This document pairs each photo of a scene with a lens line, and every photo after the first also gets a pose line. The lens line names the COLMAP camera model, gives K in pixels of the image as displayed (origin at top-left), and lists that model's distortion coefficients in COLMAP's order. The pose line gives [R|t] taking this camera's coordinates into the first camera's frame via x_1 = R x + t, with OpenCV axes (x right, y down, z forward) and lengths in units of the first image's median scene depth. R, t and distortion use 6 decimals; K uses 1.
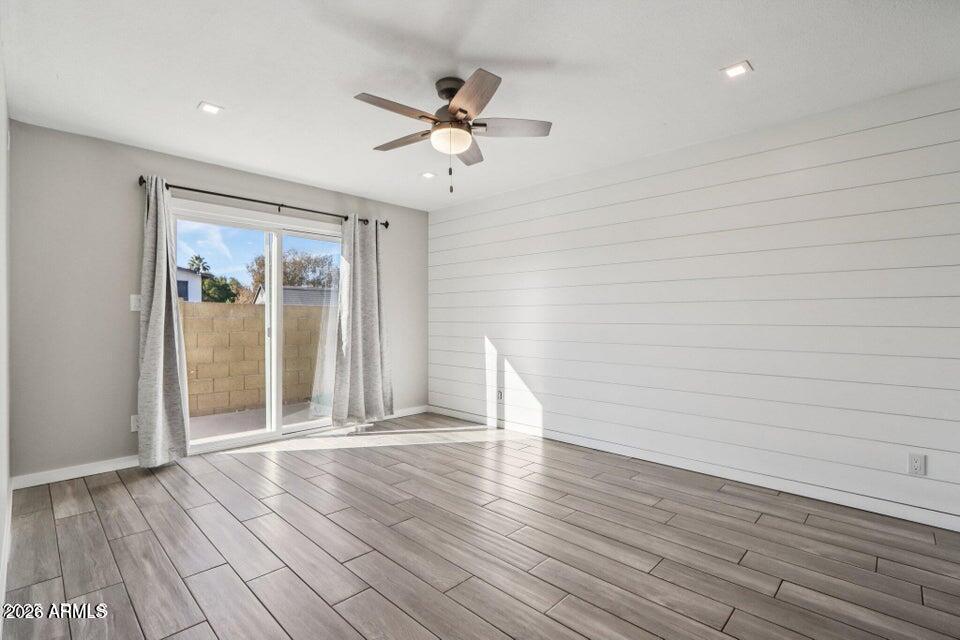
lens RADIAL K [[455.6, 0, 476.6], [0, 455.6, 327.0], [0, 0, 1]] dist [-0.002731, -0.000236]
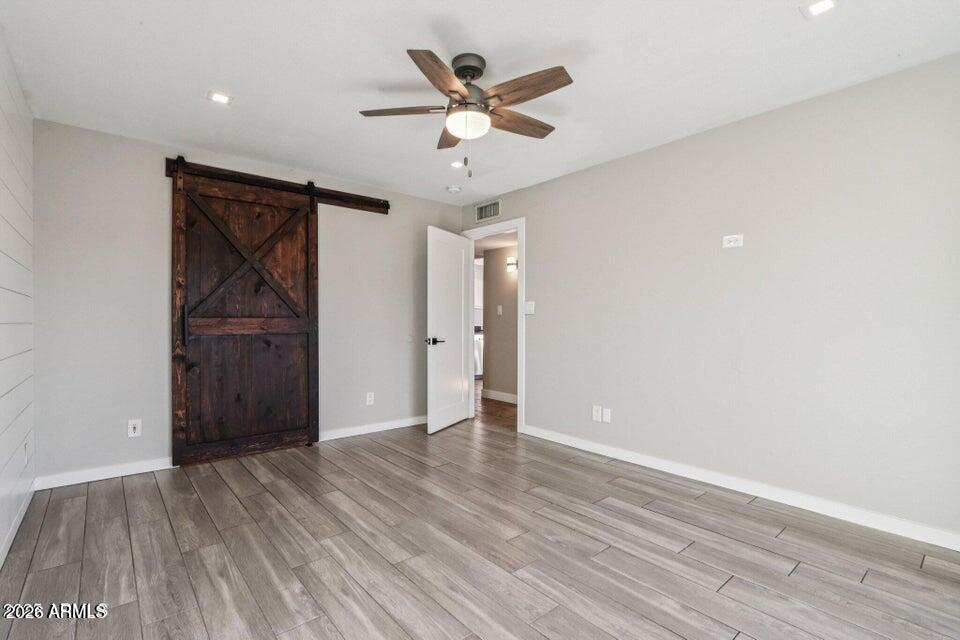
lens RADIAL K [[455.6, 0, 476.6], [0, 455.6, 327.0], [0, 0, 1]] dist [-0.002731, -0.000236]
pose [[-0.994972, -0.004516, 0.100053, -0.185546], [-0.001905, 0.999655, 0.026179, -0.025350], [-0.100137, 0.025857, -0.994638, 2.067325]]
